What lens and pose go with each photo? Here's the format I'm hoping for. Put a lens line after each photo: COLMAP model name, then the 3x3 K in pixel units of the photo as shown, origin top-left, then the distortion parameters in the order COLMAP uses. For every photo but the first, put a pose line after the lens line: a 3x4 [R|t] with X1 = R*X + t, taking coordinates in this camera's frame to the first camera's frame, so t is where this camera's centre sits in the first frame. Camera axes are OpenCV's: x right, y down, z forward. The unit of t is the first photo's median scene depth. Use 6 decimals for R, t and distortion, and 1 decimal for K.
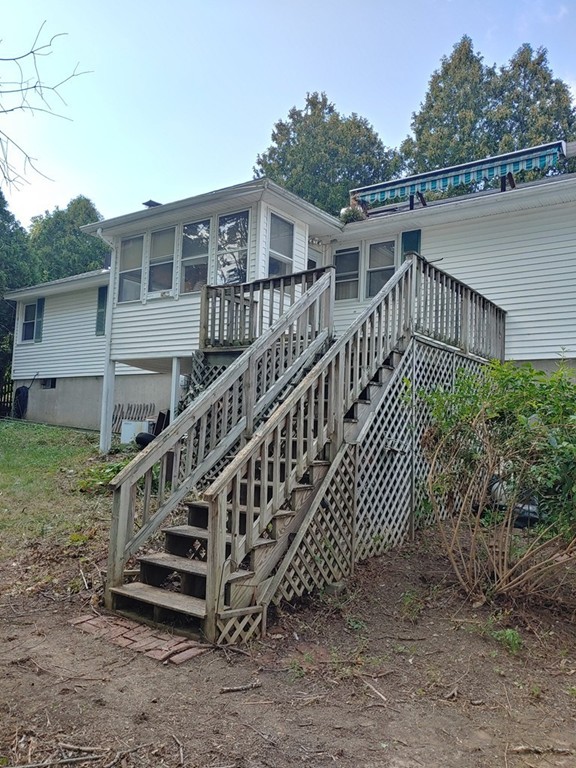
lens RADIAL K [[602.1, 0, 287.0], [0, 602.1, 388.3], [0, 0, 1]] dist [-0.002496, -0.015351]
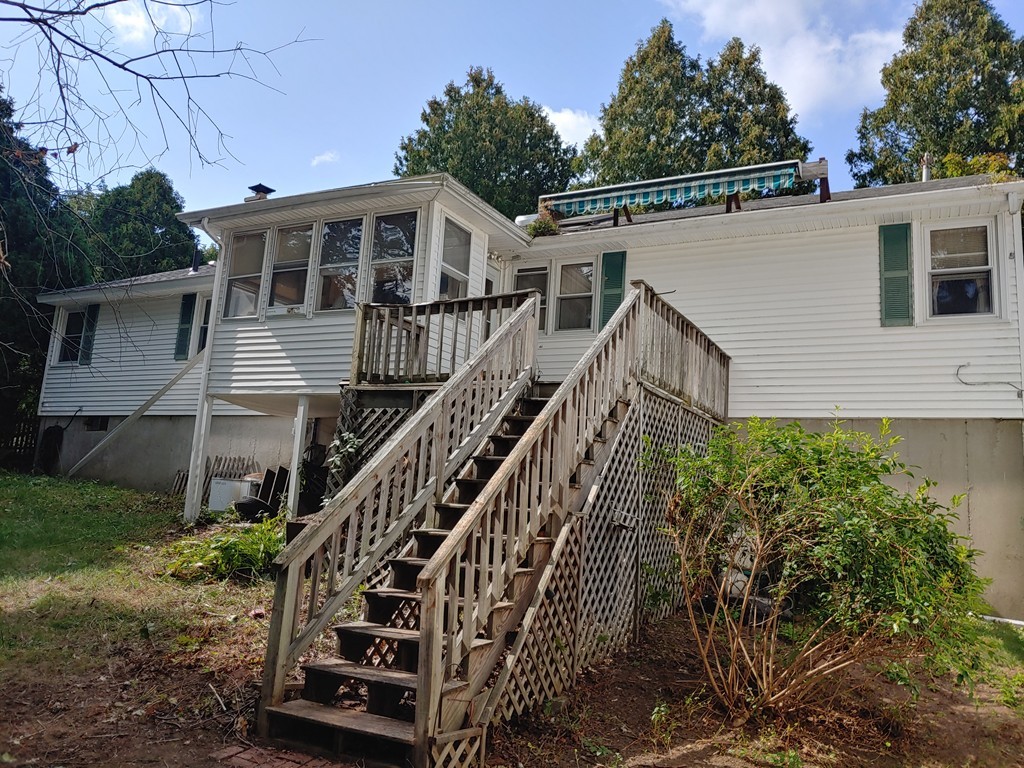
lens RADIAL K [[802.7, 0, 527.6], [0, 802.7, 367.1], [0, 0, 1]] dist [-0.002496, -0.015351]
pose [[0.987208, 0.048927, 0.151745, -0.067566], [-0.034132, 0.994540, -0.098617, 0.002077], [-0.155741, 0.092176, 0.983488, -0.022331]]
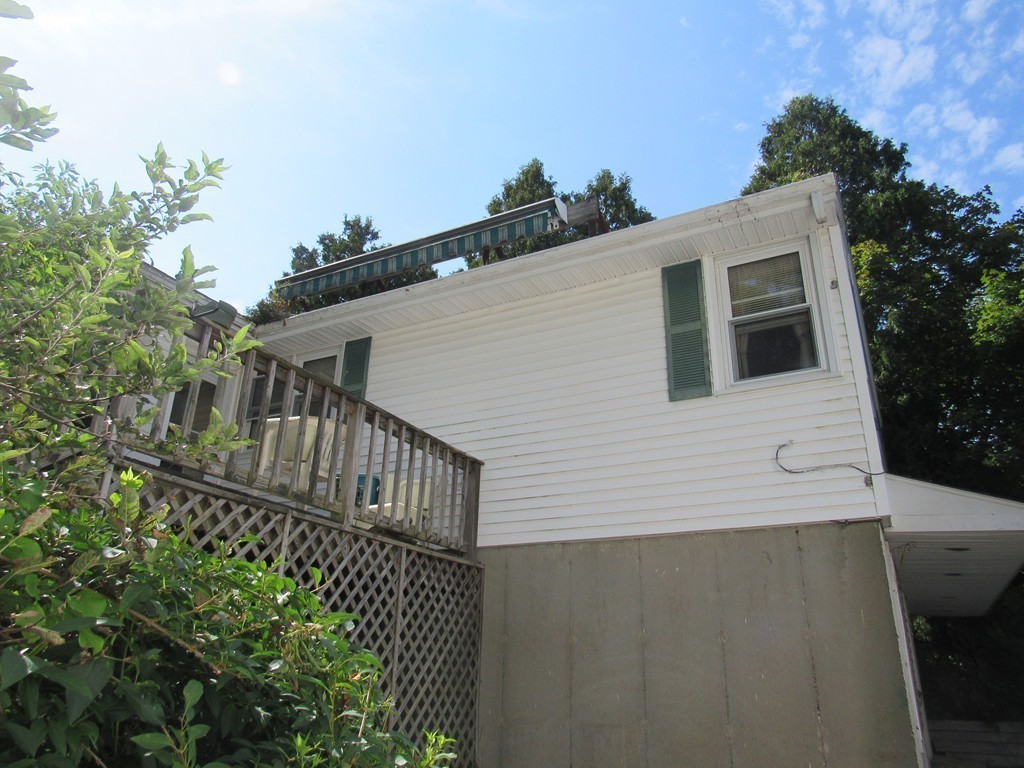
lens RADIAL K [[738.3, 0, 516.3], [0, 738.3, 384.0], [0, 0, 1]] dist [-0.031348, 0.011332]
pose [[0.990388, 0.032103, 0.134540, 0.285692], [0.010124, 0.953259, -0.301984, 0.015583], [-0.137946, 0.300443, 0.943772, 0.287417]]
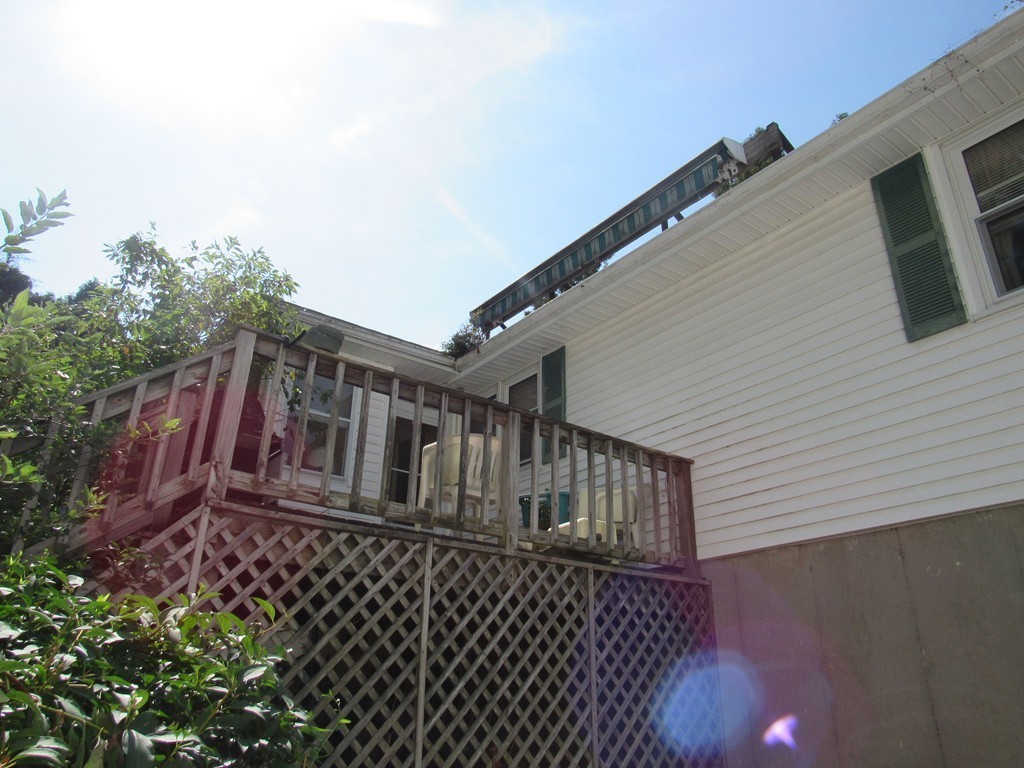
lens RADIAL K [[738.3, 0, 510.0], [0, 738.3, 382.6], [0, 0, 1]] dist [-0.031348, 0.011332]
pose [[0.954336, -0.150917, -0.257812, 0.371426], [0.052872, 0.934714, -0.351446, 0.017200], [0.294019, 0.321766, 0.900011, 0.374414]]
